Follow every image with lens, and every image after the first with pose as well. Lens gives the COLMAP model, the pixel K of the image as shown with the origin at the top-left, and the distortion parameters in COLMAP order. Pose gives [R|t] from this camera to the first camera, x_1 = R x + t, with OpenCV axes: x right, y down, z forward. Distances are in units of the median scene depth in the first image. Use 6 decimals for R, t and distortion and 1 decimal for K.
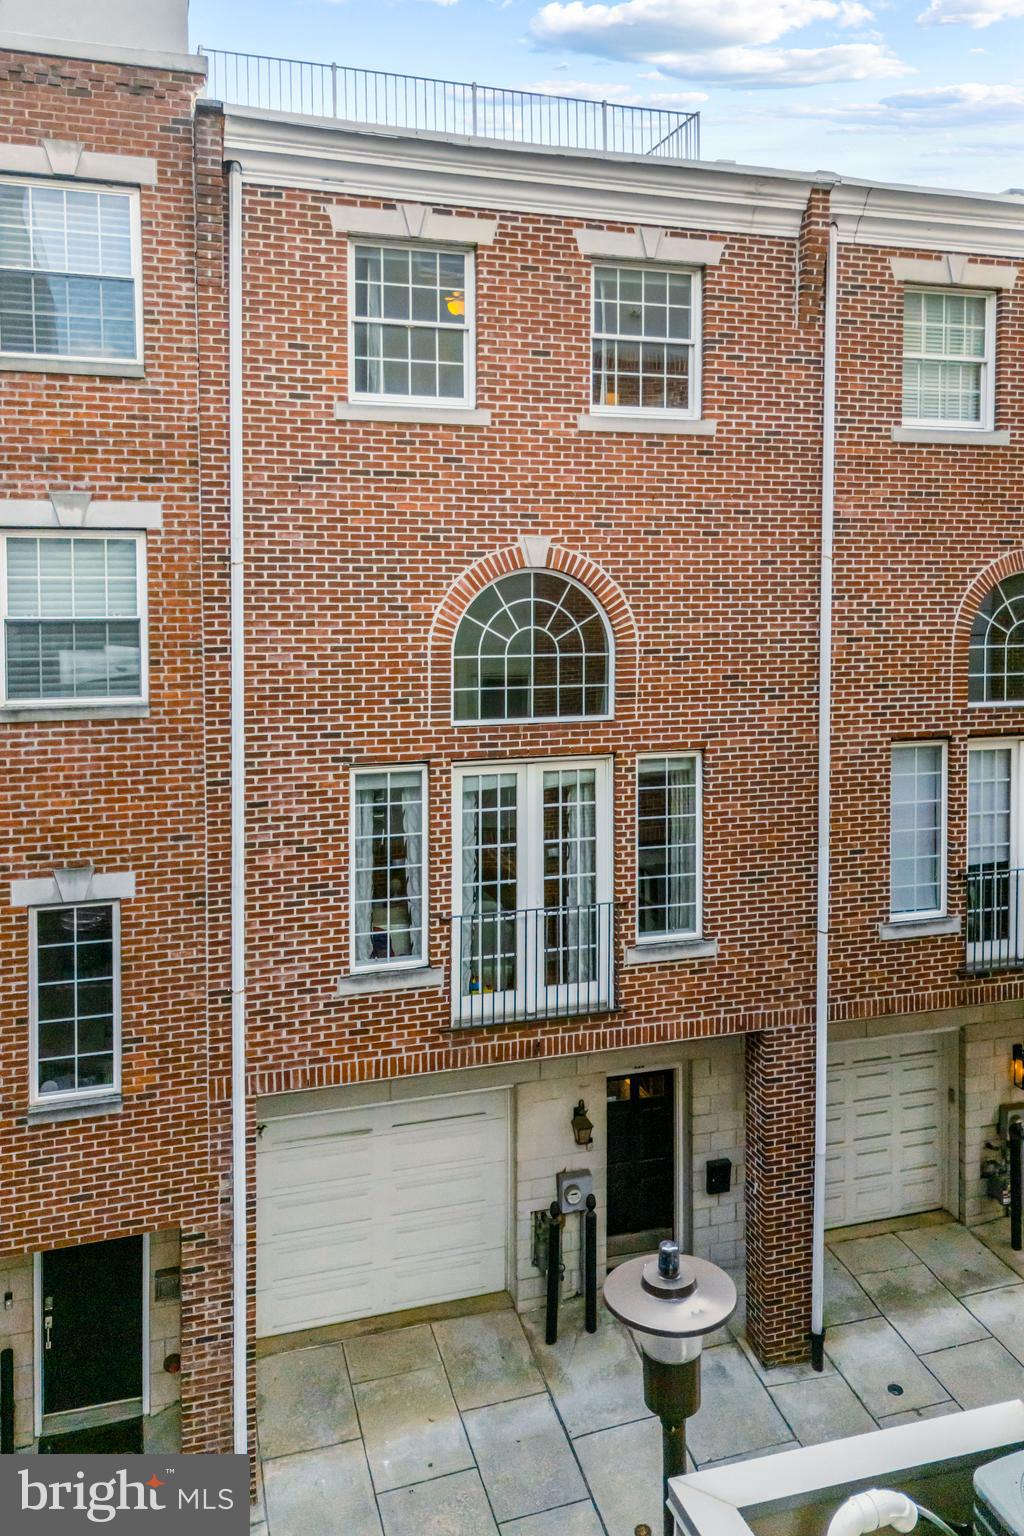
lens RADIAL K [[1135.1, 0, 514.4], [0, 1135.1, 764.3], [0, 0, 1]] dist [0.051672, -0.029367]
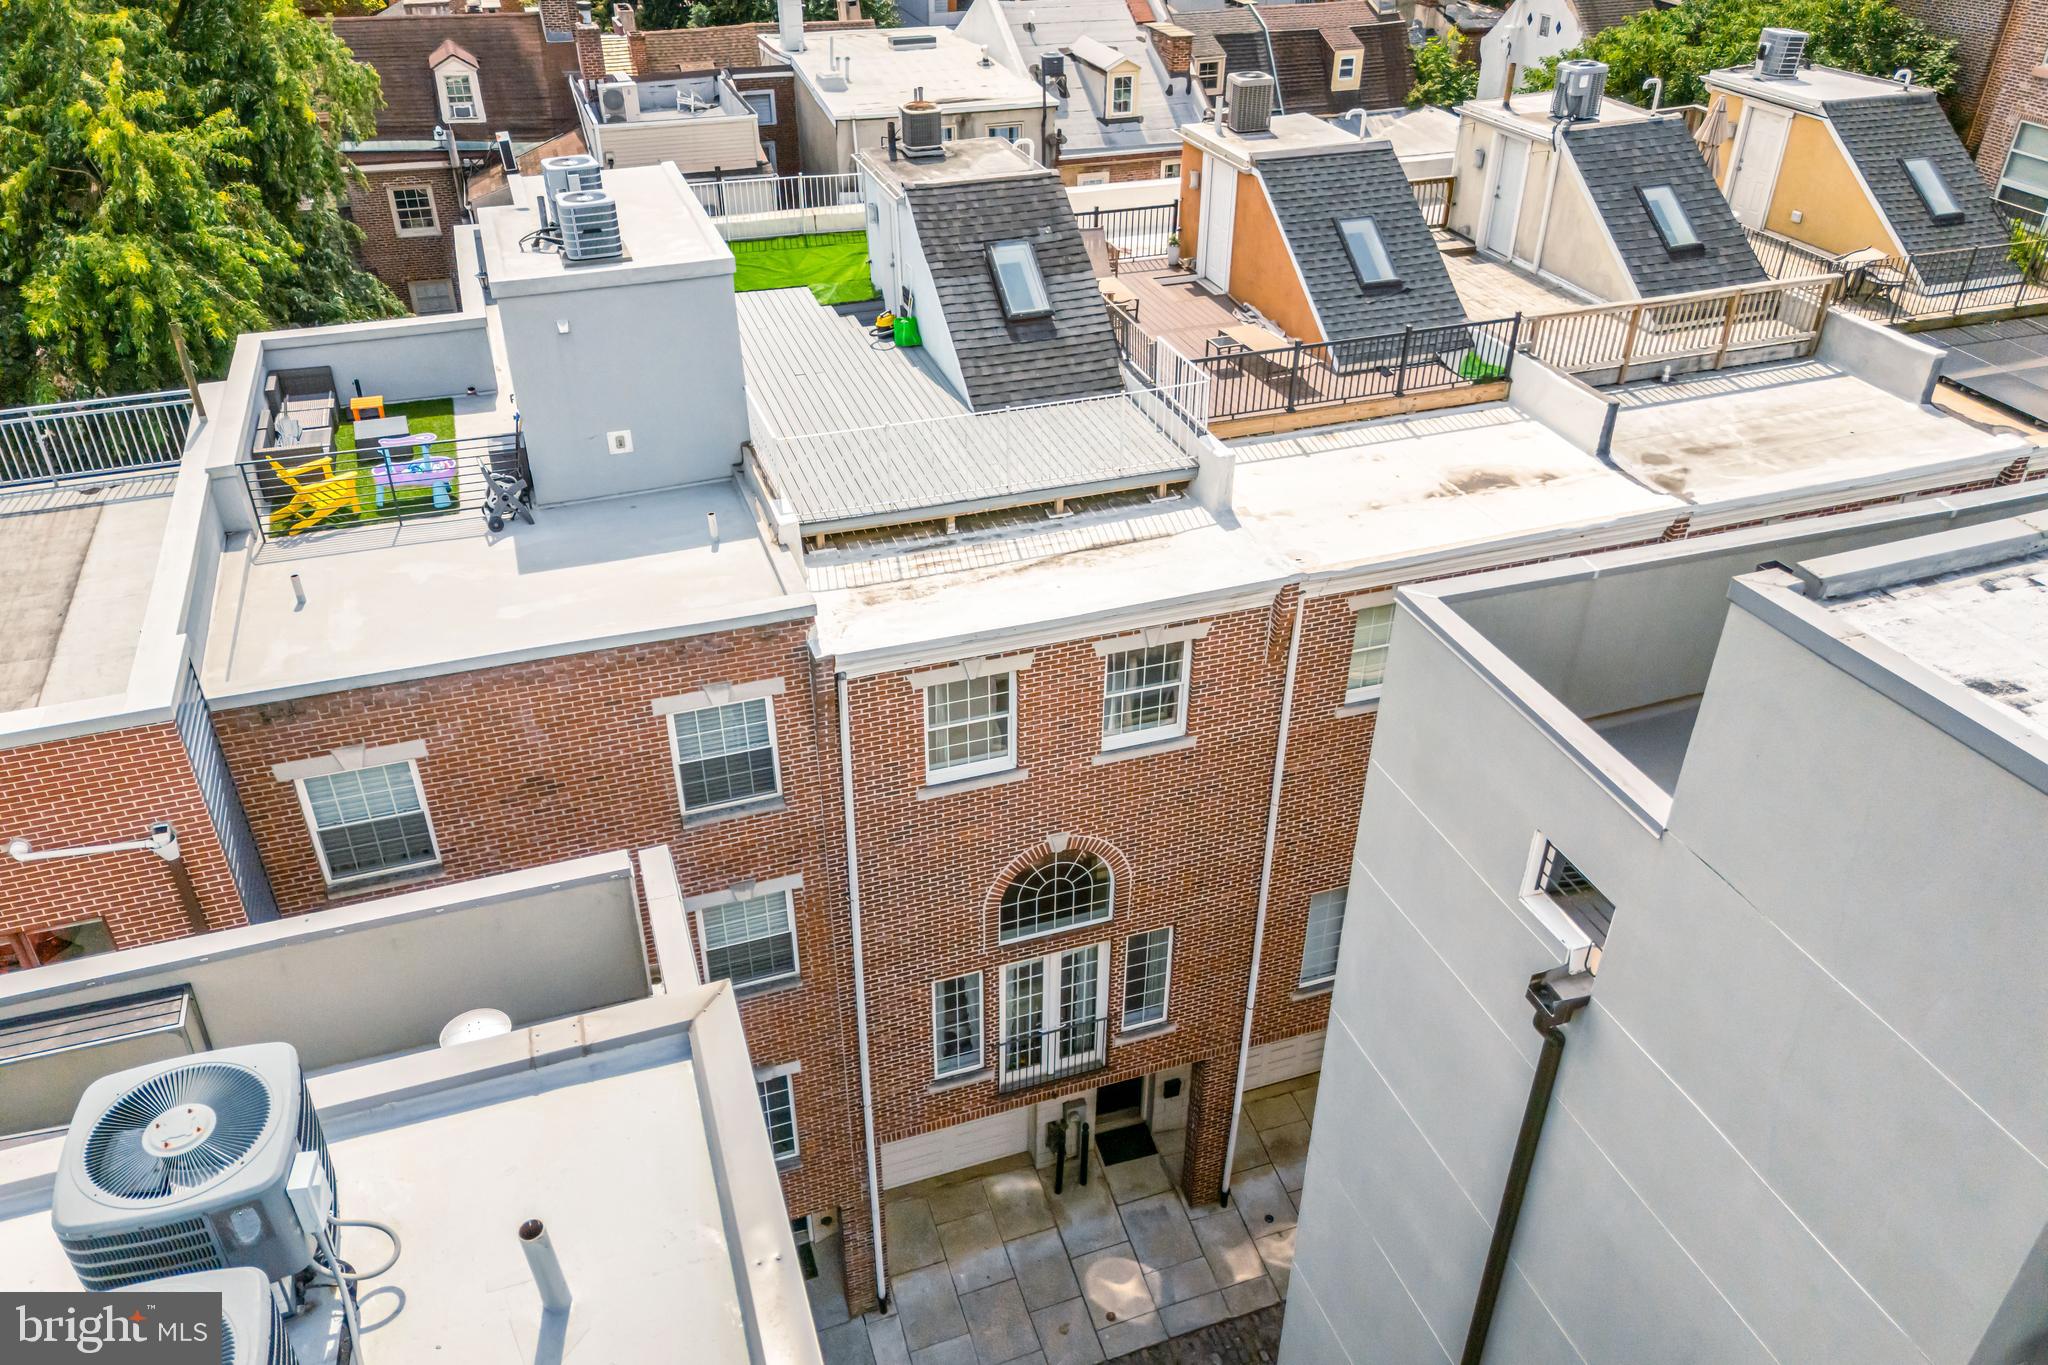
lens RADIAL K [[1513.5, 0, 1025.5], [0, 1513.5, 684.8], [0, 0, 1]] dist [0.051672, -0.029367]
pose [[0.999474, -0.011218, 0.030428, -0.074418], [-0.006255, 0.853963, 0.520296, -1.274389], [-0.031821, -0.520212, 0.853444, -0.456962]]
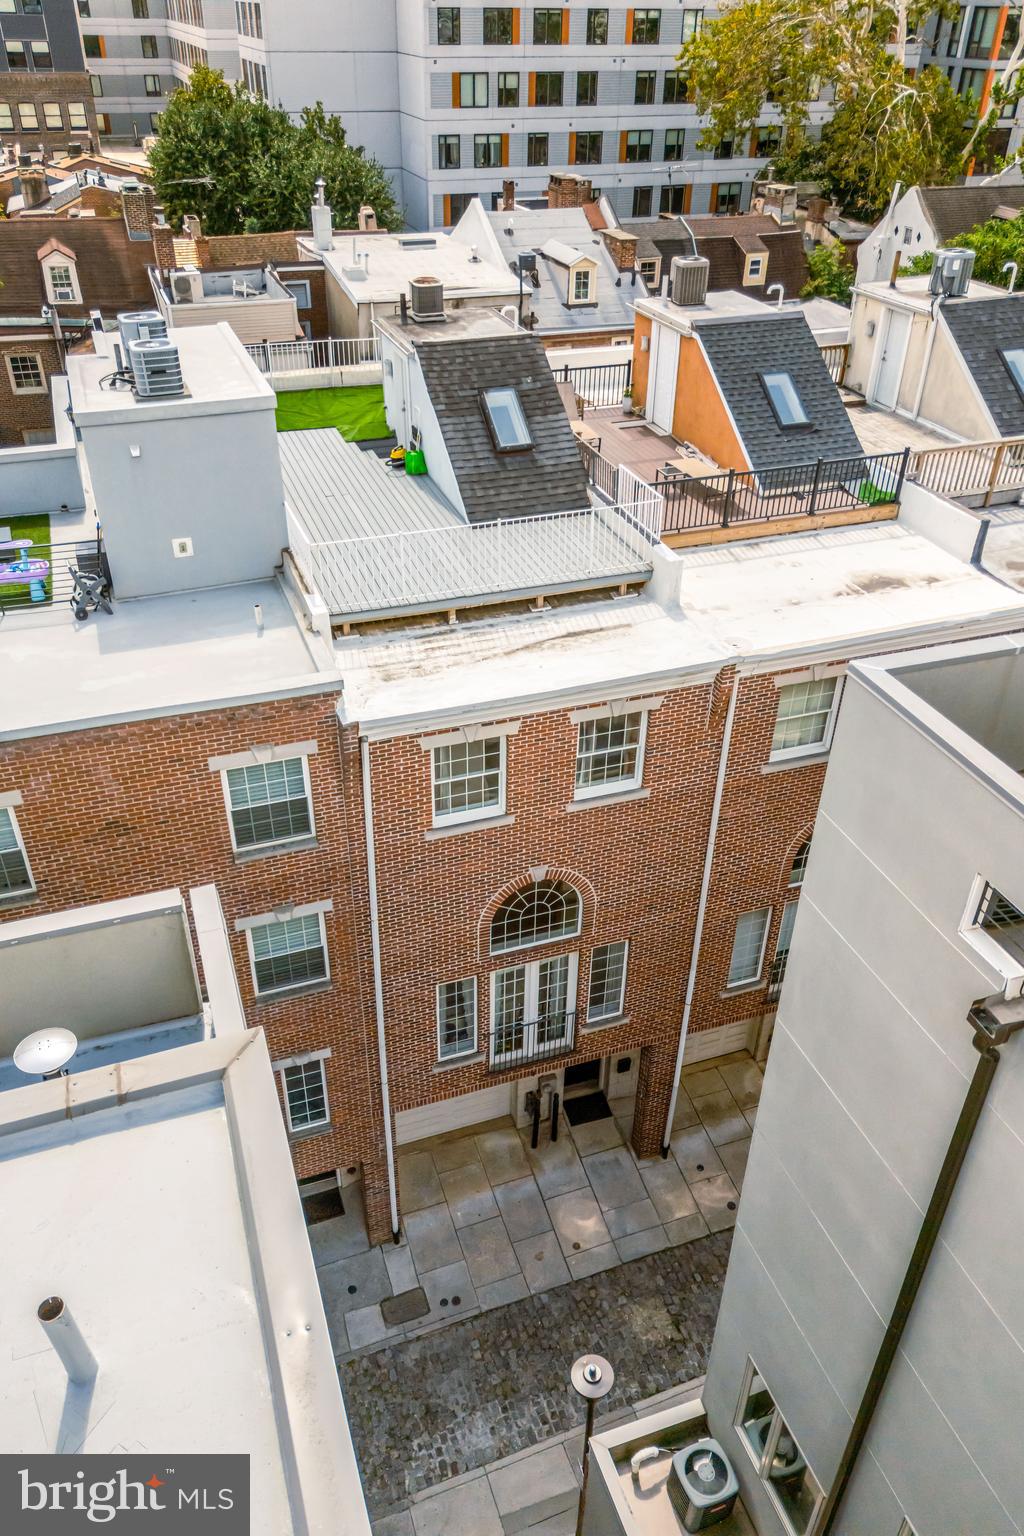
lens RADIAL K [[1135.1, 0, 504.1], [0, 1135.1, 770.3], [0, 0, 1]] dist [0.051672, -0.029367]
pose [[0.999357, -0.009788, 0.034500, -0.089521], [-0.010289, 0.843331, 0.537296, -1.207288], [-0.034354, -0.537305, 0.842688, -0.349284]]
